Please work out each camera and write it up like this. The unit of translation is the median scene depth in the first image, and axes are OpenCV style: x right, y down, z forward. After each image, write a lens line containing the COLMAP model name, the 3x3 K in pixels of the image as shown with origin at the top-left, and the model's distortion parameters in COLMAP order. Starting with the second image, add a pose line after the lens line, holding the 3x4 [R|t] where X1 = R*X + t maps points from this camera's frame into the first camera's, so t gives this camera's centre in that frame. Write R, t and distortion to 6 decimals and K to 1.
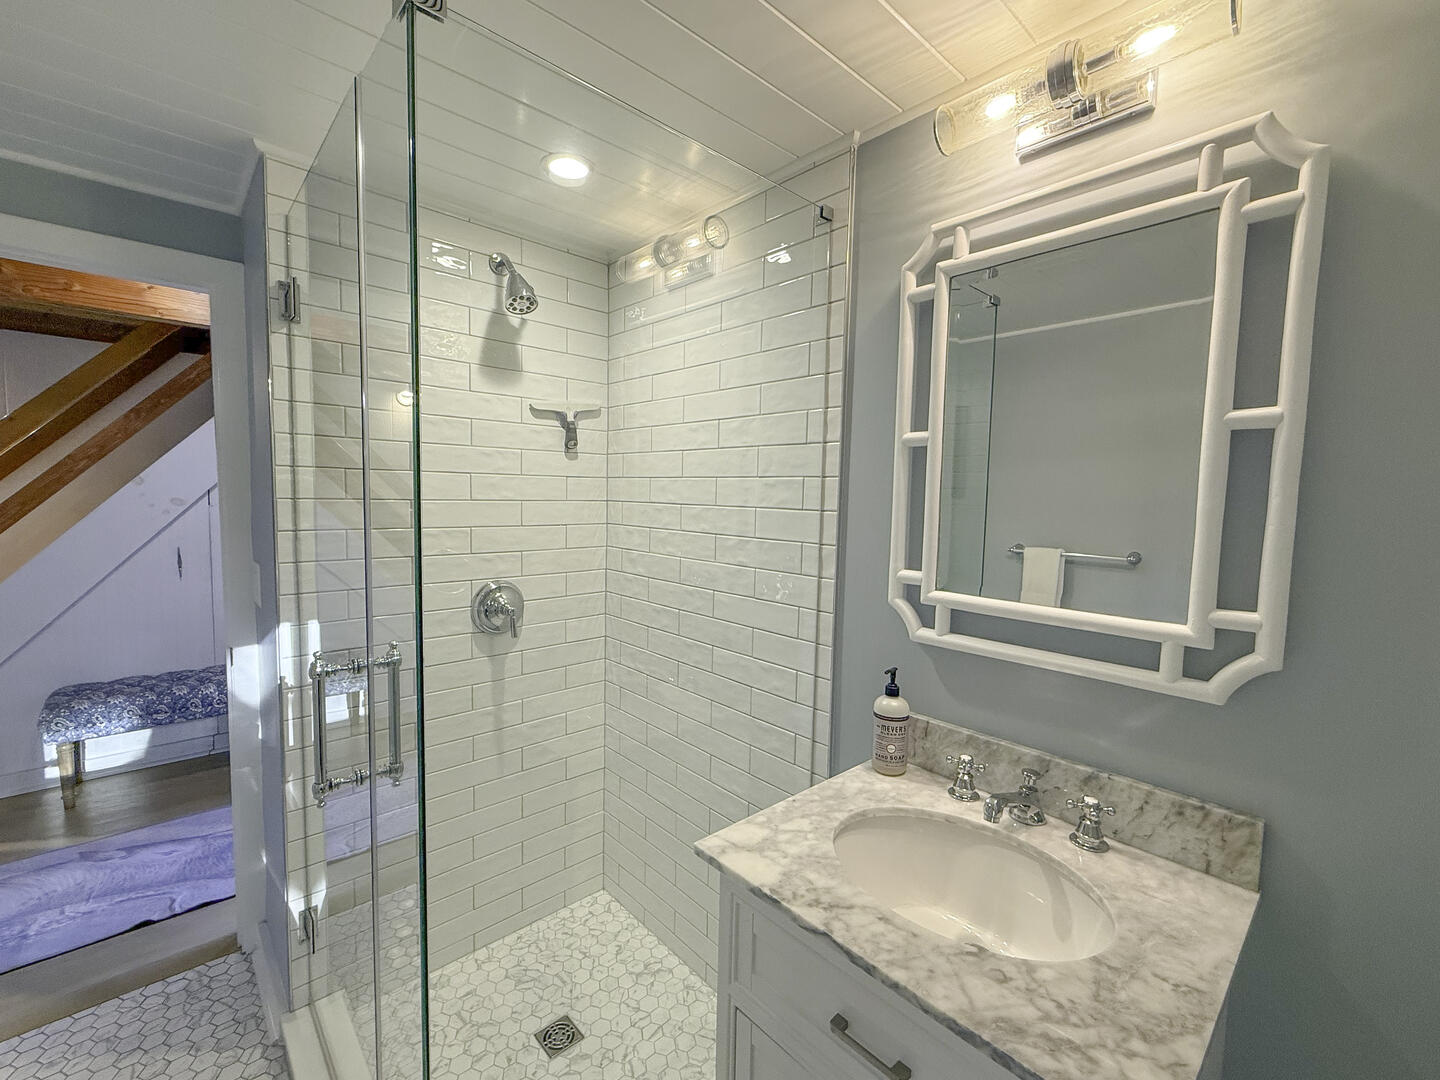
lens RADIAL K [[596.8, 0, 720.0], [0, 596.8, 540.0], [0, 0, 1]] dist [0.001008, -0.000034]
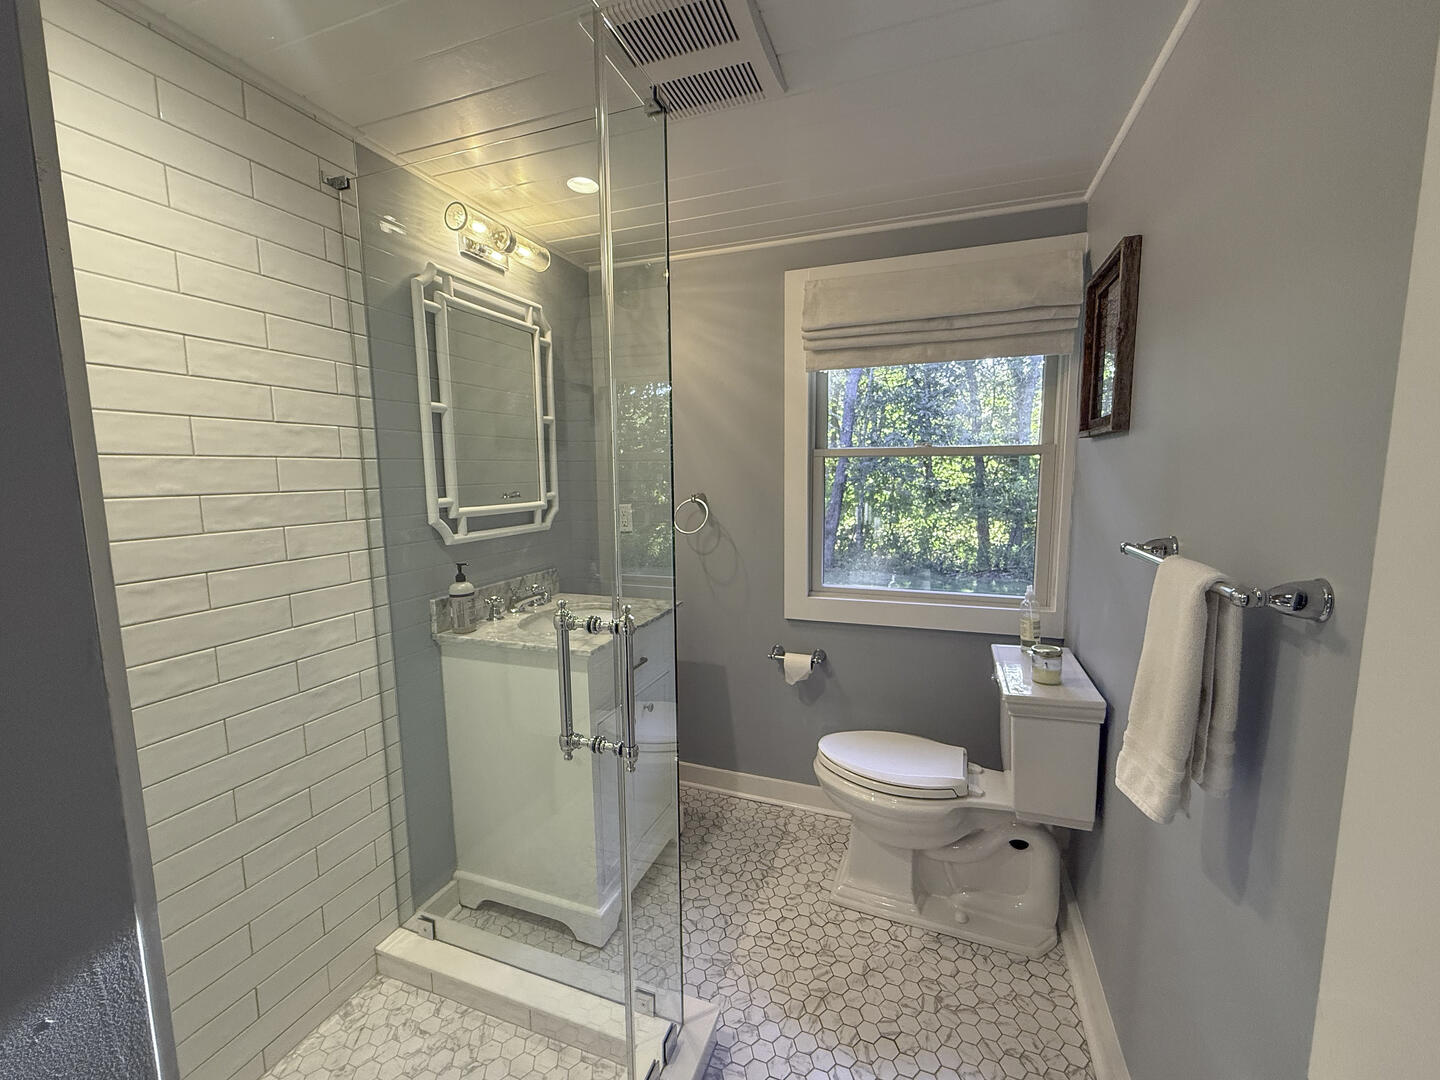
lens RADIAL K [[596.8, 0, 720.0], [0, 596.8, 540.0], [0, 0, 1]] dist [0.001008, -0.000034]
pose [[-0.443842, -0.124530, 0.887410, -1.308090], [0.065383, 0.983157, 0.170668, -0.053468], [-0.893717, 0.133771, -0.428224, 1.043530]]
